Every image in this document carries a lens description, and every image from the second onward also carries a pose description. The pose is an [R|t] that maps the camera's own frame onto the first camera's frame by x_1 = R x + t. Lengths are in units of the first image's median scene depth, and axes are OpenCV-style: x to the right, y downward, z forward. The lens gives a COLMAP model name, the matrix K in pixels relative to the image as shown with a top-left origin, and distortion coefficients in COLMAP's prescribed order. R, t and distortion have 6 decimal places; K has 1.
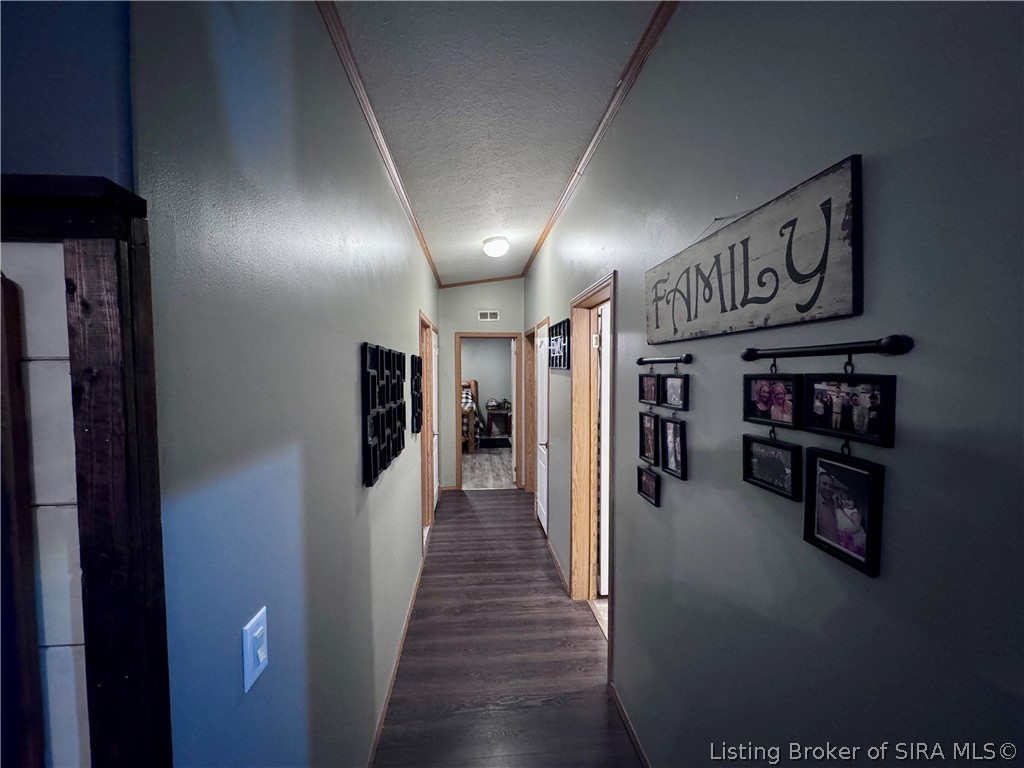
lens RADIAL K [[408.1, 0, 510.7], [0, 408.1, 386.4], [0, 0, 1]] dist [-0.000227, 0.000092]
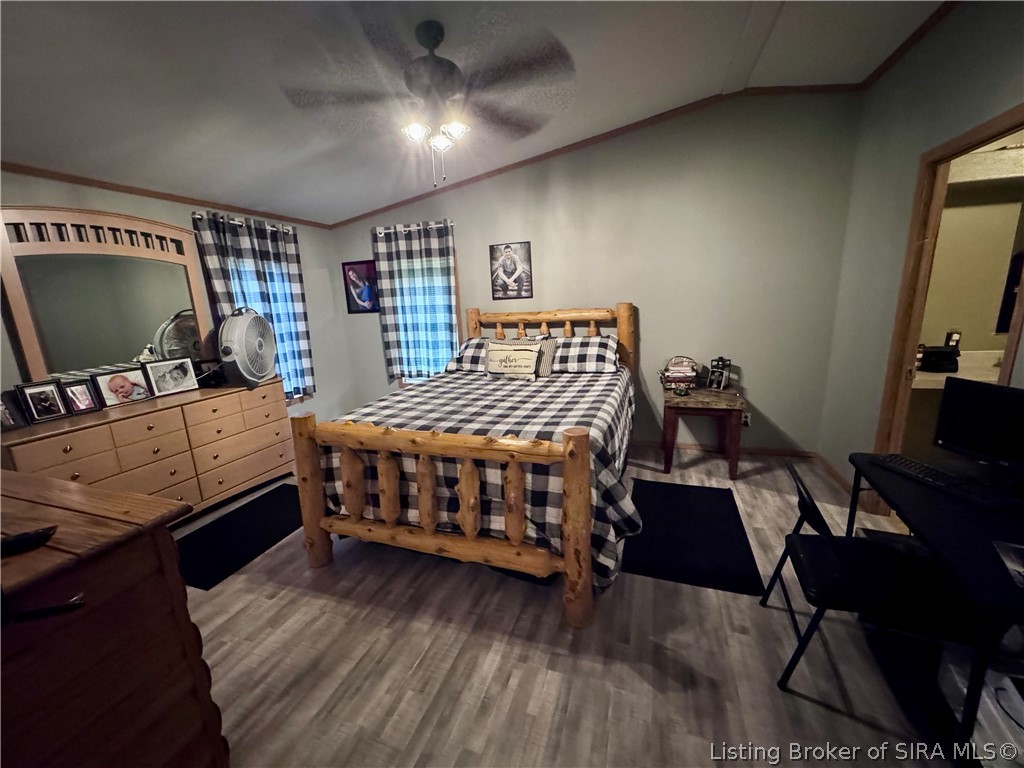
lens RADIAL K [[408.1, 0, 511.9], [0, 408.1, 384.4], [0, 0, 1]] dist [-0.000227, 0.000092]
pose [[0.909554, 0.044637, -0.413181, -0.082063], [0.031092, 0.984120, 0.174762, -0.028722], [0.414420, -0.171802, 0.893723, 1.626789]]
